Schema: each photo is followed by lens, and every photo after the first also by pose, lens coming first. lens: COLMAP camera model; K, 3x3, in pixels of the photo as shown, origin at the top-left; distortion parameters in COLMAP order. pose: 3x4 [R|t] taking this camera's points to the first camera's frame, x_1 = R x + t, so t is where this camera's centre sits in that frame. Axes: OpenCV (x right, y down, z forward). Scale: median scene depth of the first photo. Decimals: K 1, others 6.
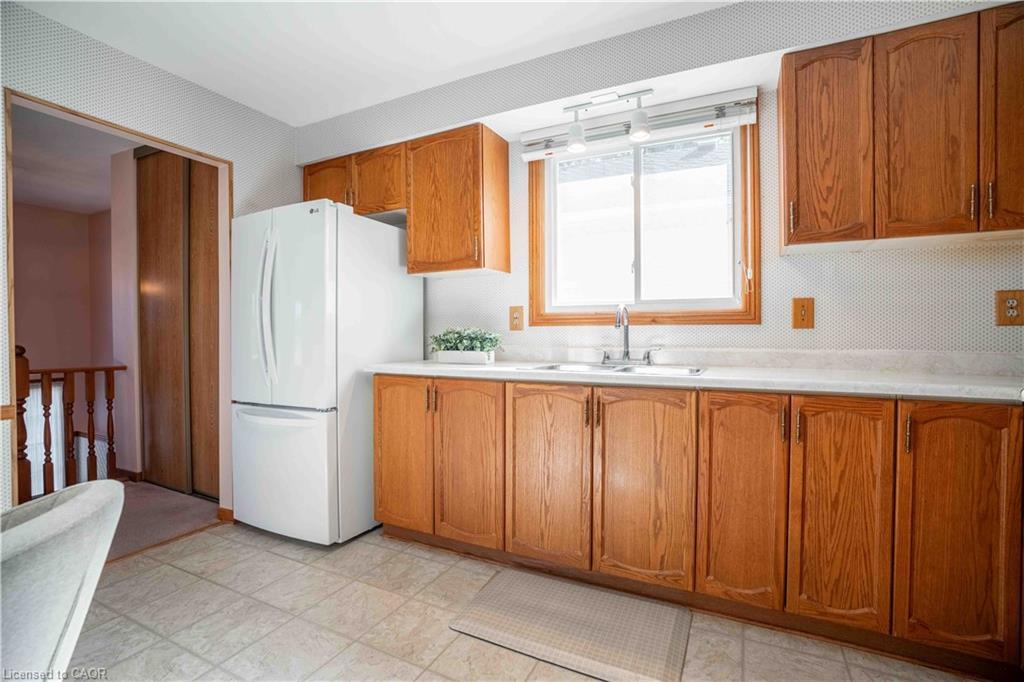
lens RADIAL K [[475.2, 0, 512.7], [0, 475.2, 340.6], [0, 0, 1]] dist [-0.027938, 0.002681]
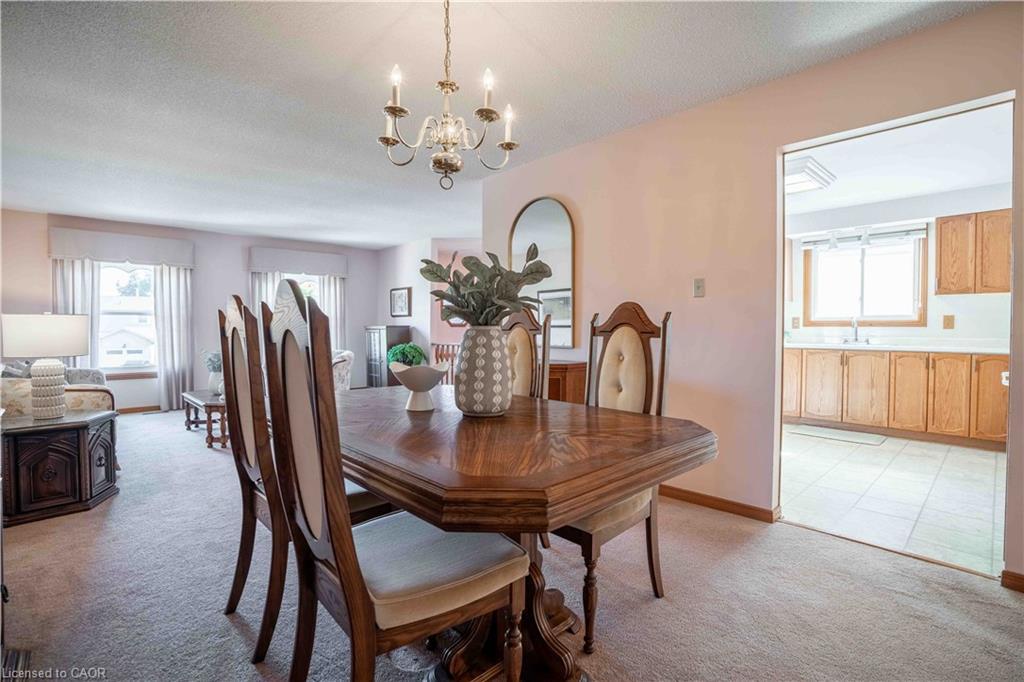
lens RADIAL K [[475.2, 0, 511.5], [0, 475.2, 339.3], [0, 0, 1]] dist [-0.027938, 0.002681]
pose [[0.937183, 0.013575, -0.348574, -0.656601], [-0.011642, 0.999903, 0.007638, 0.036843], [0.348644, -0.003100, 0.937250, -2.089744]]
